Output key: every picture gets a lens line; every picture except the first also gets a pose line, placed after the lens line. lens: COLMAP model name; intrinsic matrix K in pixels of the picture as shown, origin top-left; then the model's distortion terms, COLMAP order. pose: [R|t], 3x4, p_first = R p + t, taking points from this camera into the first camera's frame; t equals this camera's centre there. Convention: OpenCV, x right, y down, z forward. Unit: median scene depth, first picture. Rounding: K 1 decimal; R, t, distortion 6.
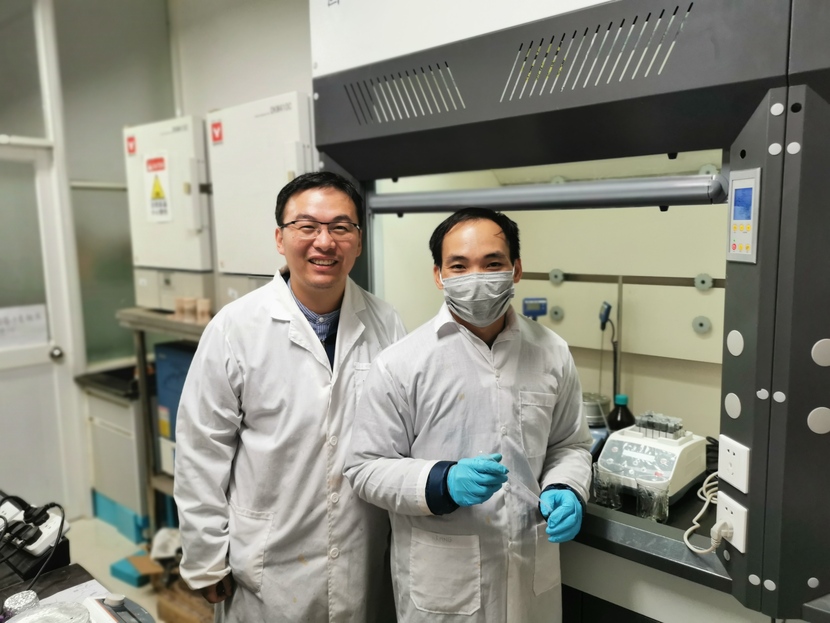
lens RADIAL K [[652.6, 0, 415.4], [0, 652.6, 310.7], [0, 0, 1]] dist [0.008012, -0.014617]
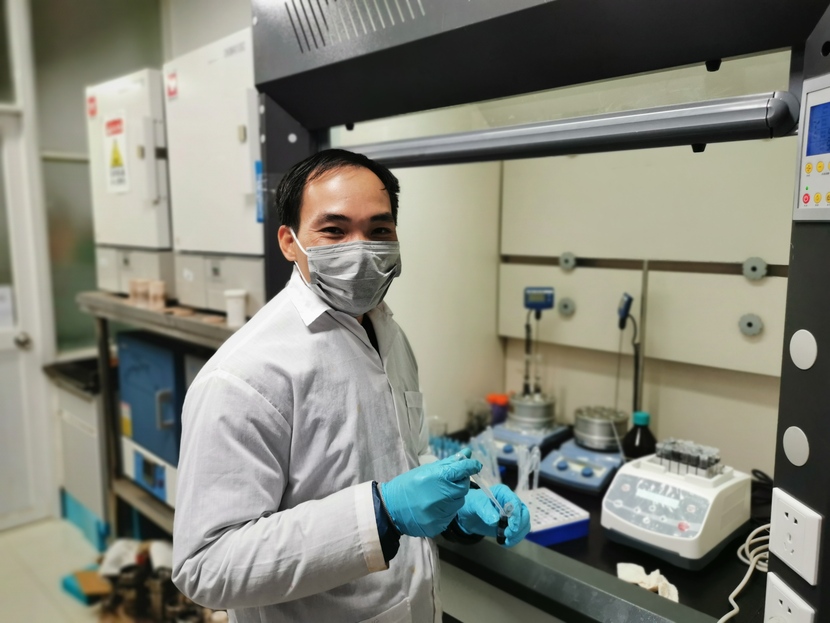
lens RADIAL K [[652.6, 0, 414.4], [0, 652.6, 313.7], [0, 0, 1]] dist [0.008012, -0.014617]
pose [[0.997714, 0.025800, -0.062459, 0.082697], [-0.025290, 0.999640, 0.008954, 0.010639], [0.062667, -0.007353, 0.998007, 0.188500]]
